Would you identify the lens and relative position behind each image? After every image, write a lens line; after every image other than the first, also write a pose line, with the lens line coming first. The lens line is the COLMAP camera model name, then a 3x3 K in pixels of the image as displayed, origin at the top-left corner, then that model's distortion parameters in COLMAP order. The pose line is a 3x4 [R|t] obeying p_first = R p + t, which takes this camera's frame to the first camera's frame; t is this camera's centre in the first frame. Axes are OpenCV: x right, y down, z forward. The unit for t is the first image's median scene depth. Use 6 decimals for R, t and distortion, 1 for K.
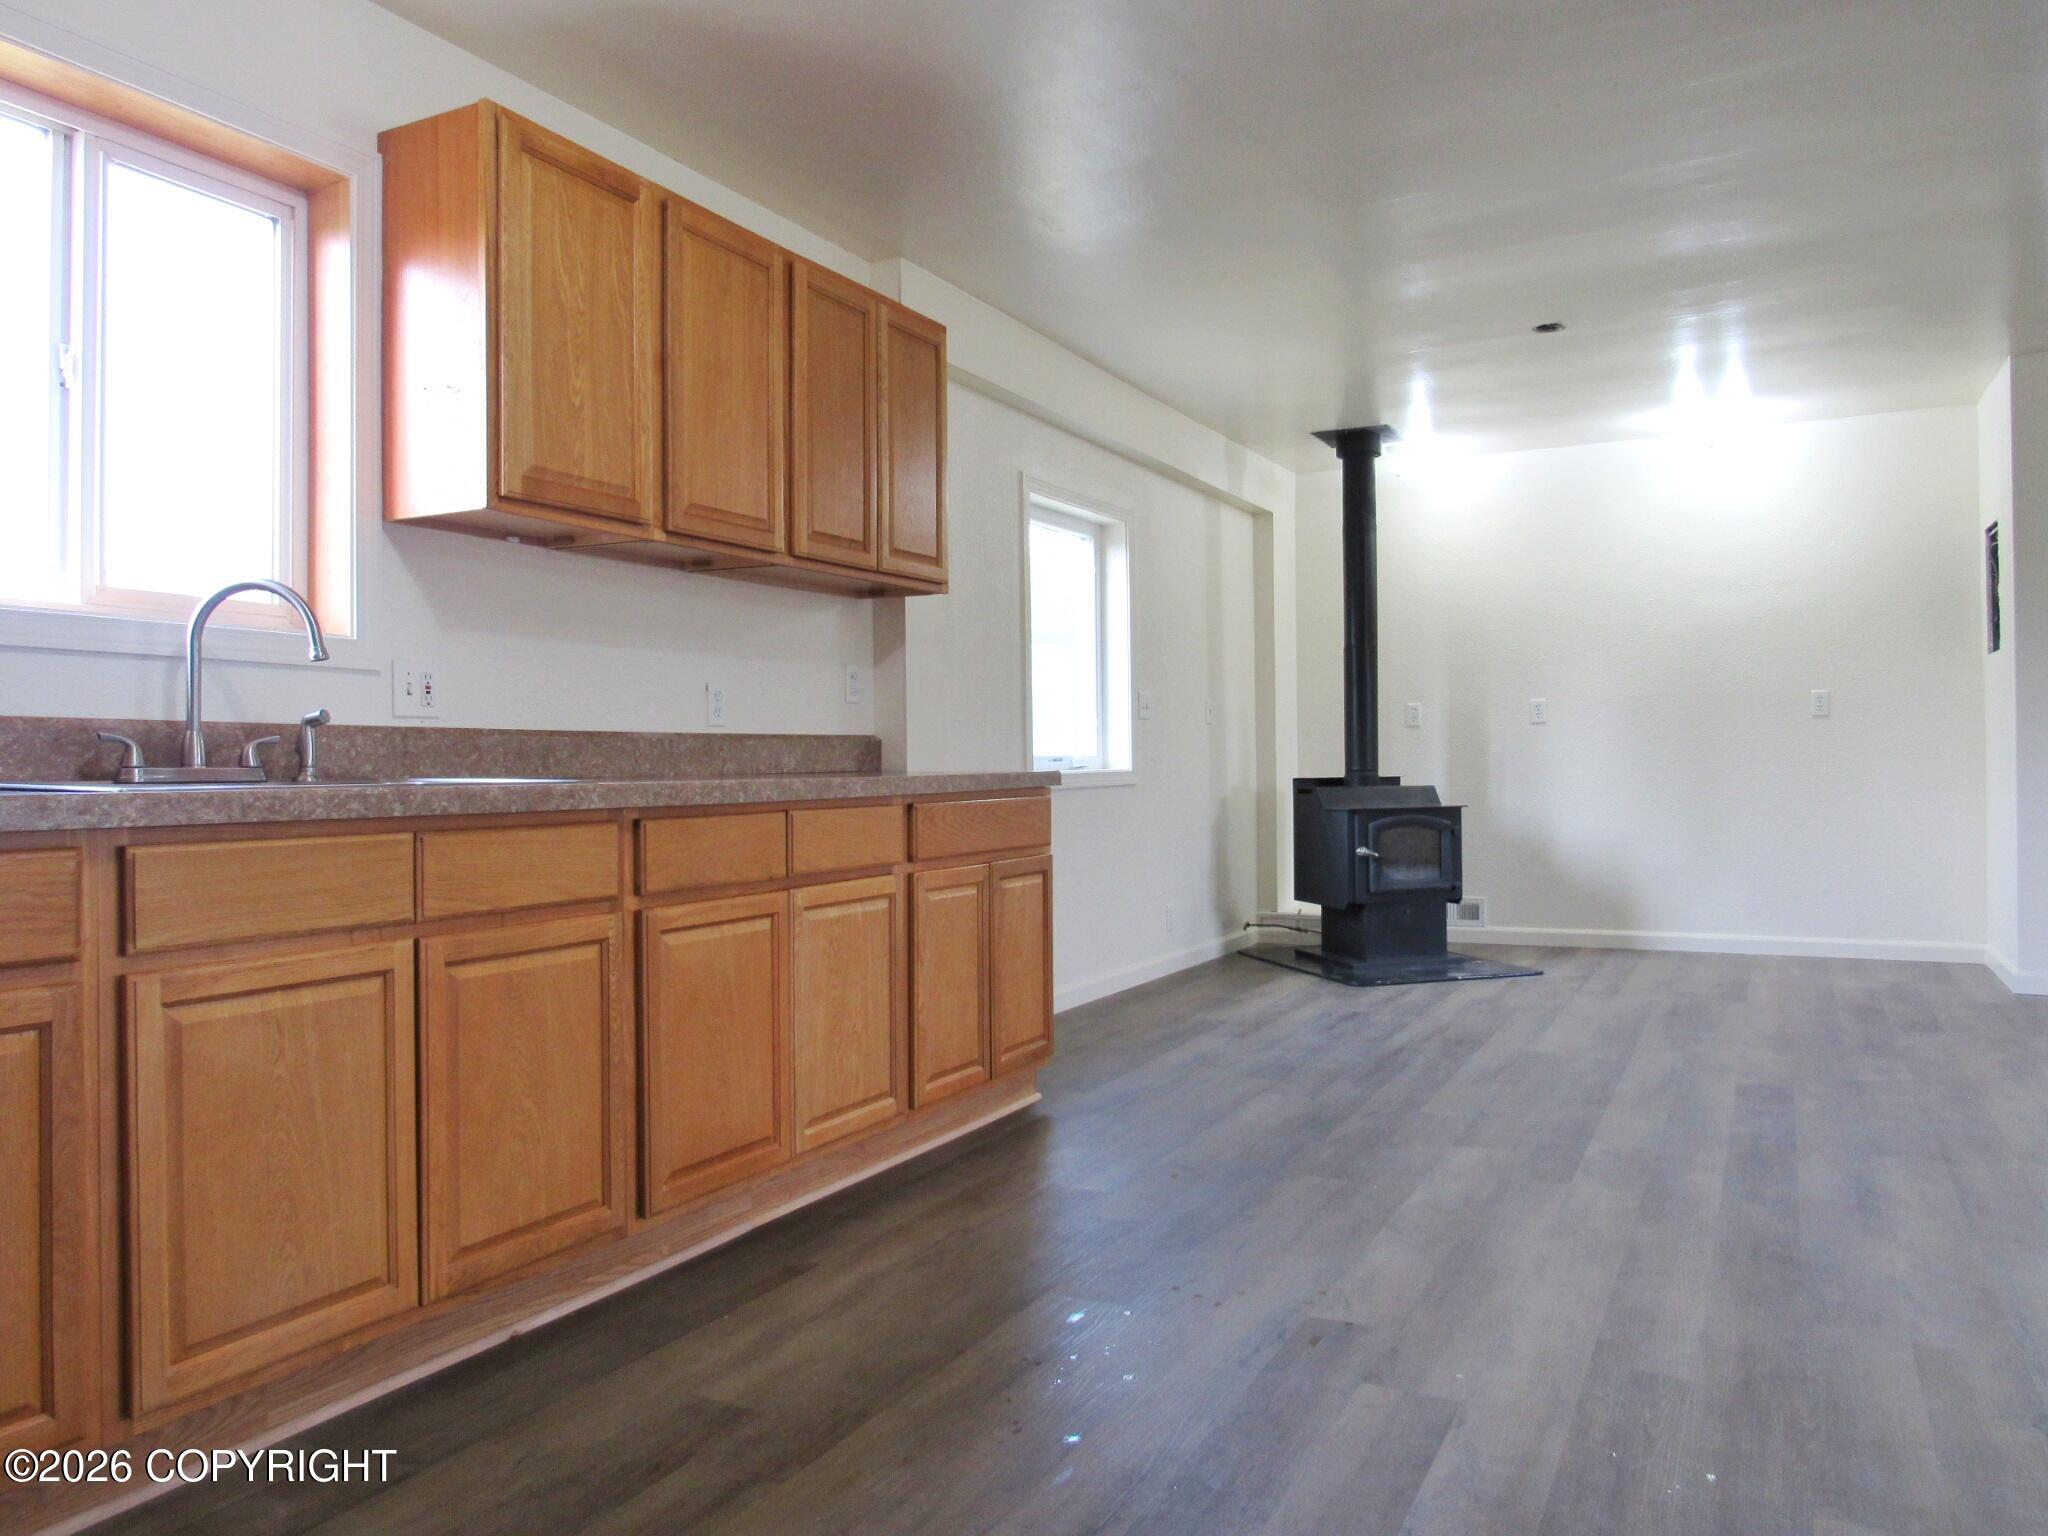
lens RADIAL K [[1461.1, 0, 1018.1], [0, 1461.1, 773.9], [0, 0, 1]] dist [-0.032543, 0.003247]
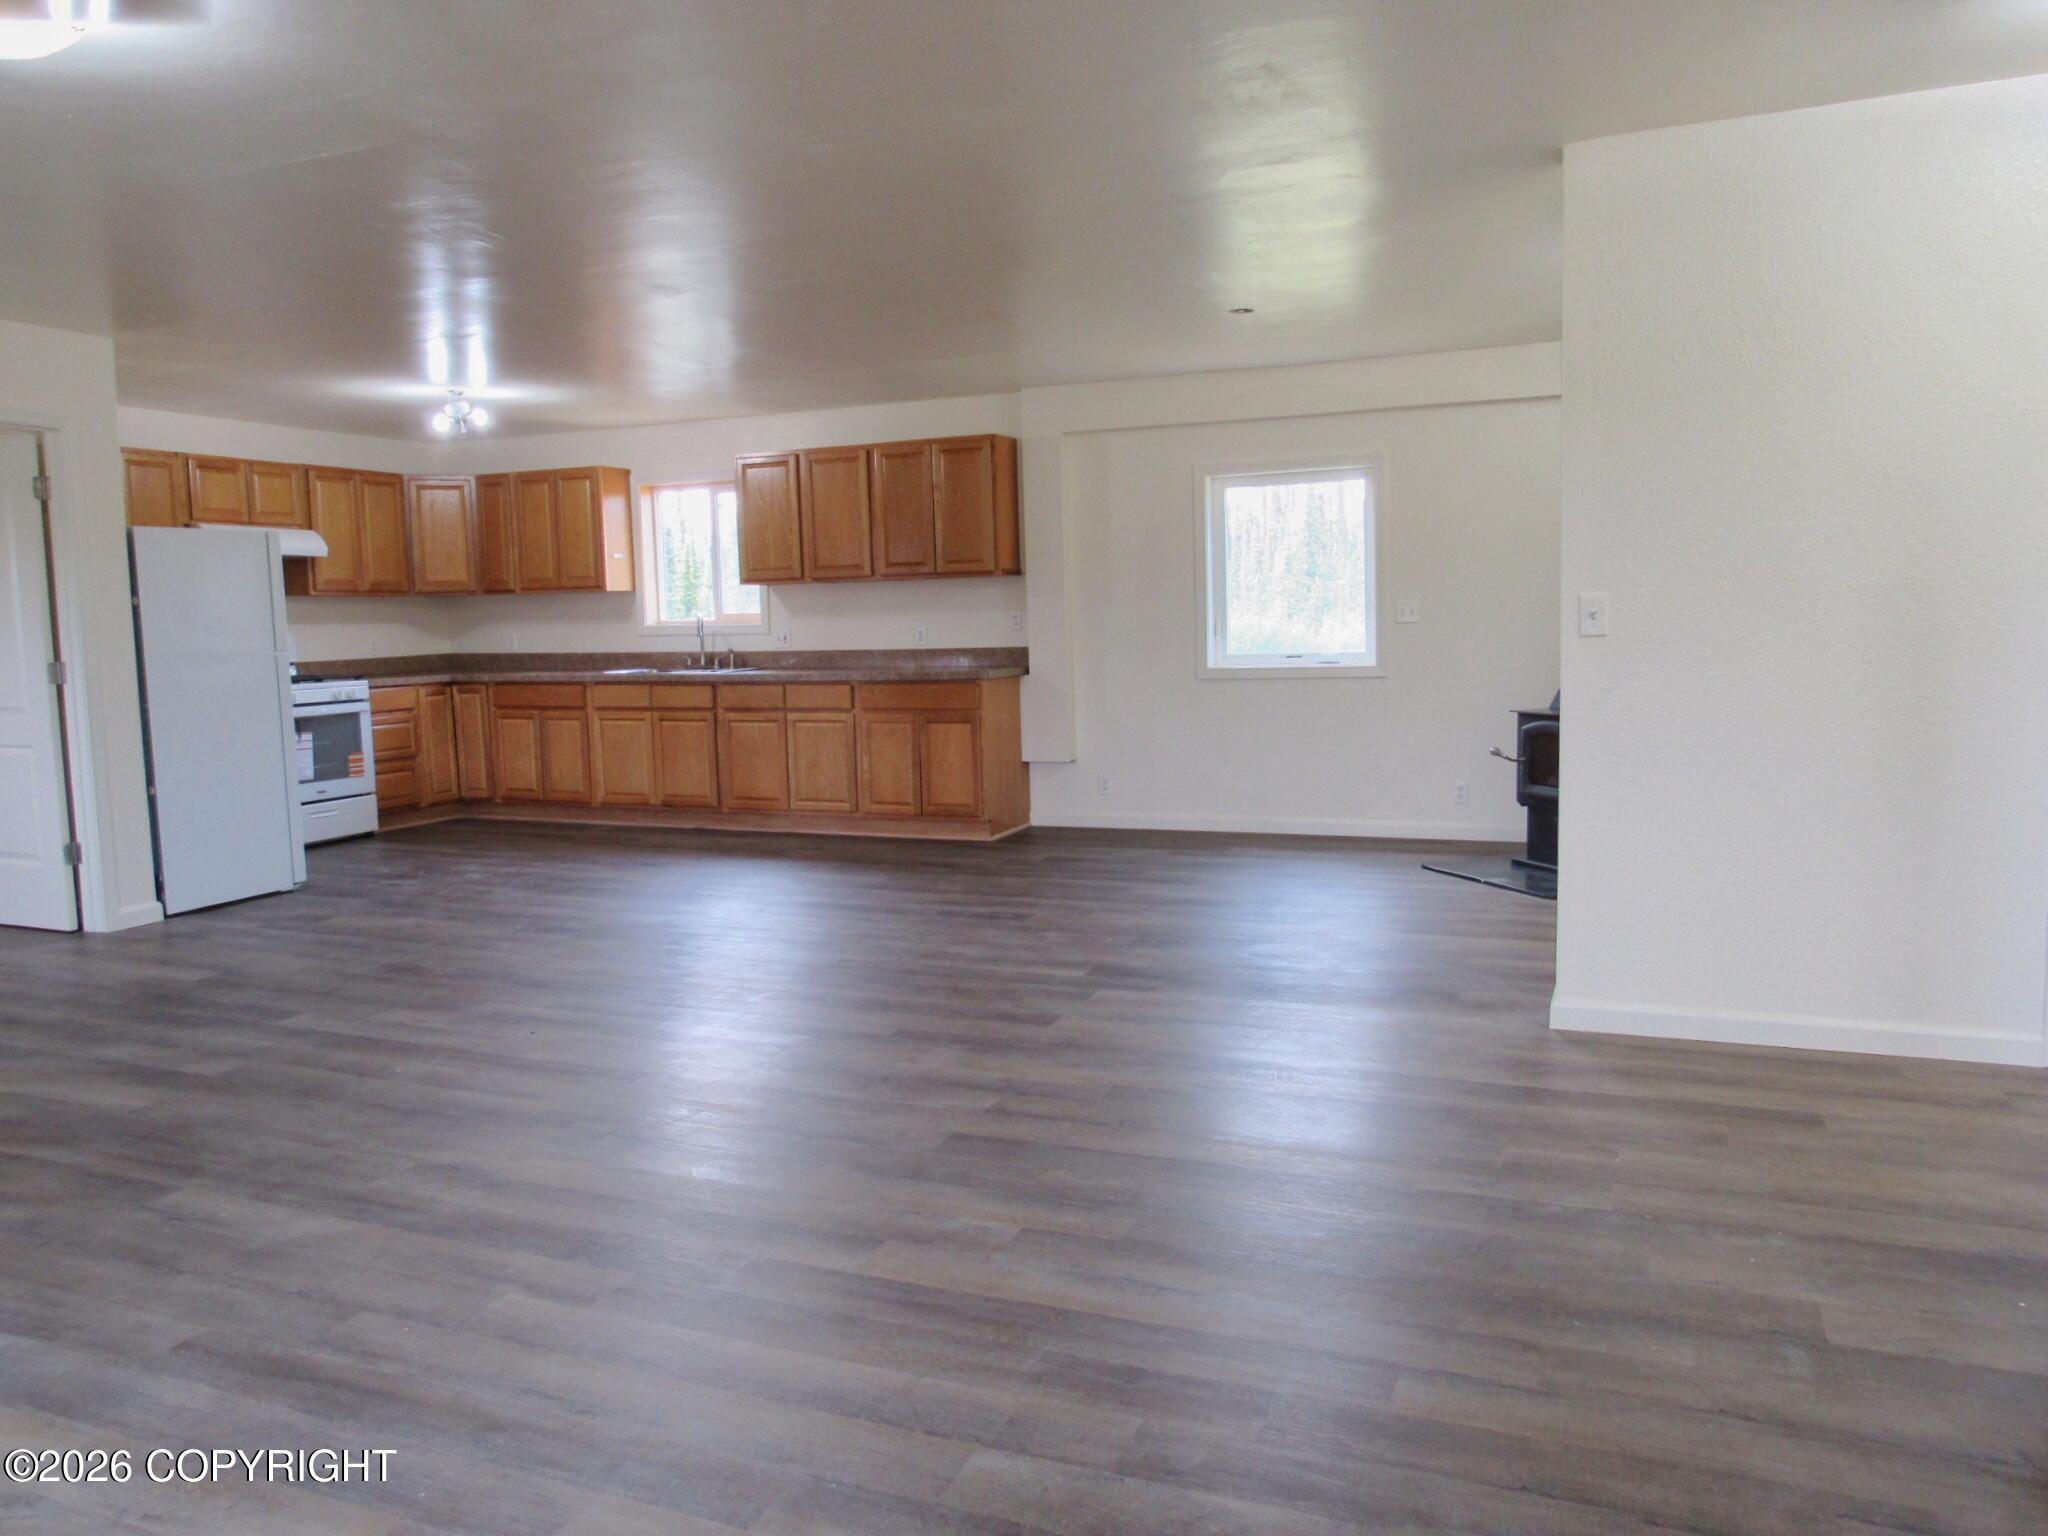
lens RADIAL K [[1461.1, 0, 1018.1], [0, 1461.1, 773.9], [0, 0, 1]] dist [-0.032543, 0.003247]
pose [[0.097598, 0.114662, -0.988599, 2.636587], [0.015023, 0.993058, 0.116663, -0.122435], [0.995113, -0.026237, 0.095198, 1.172459]]
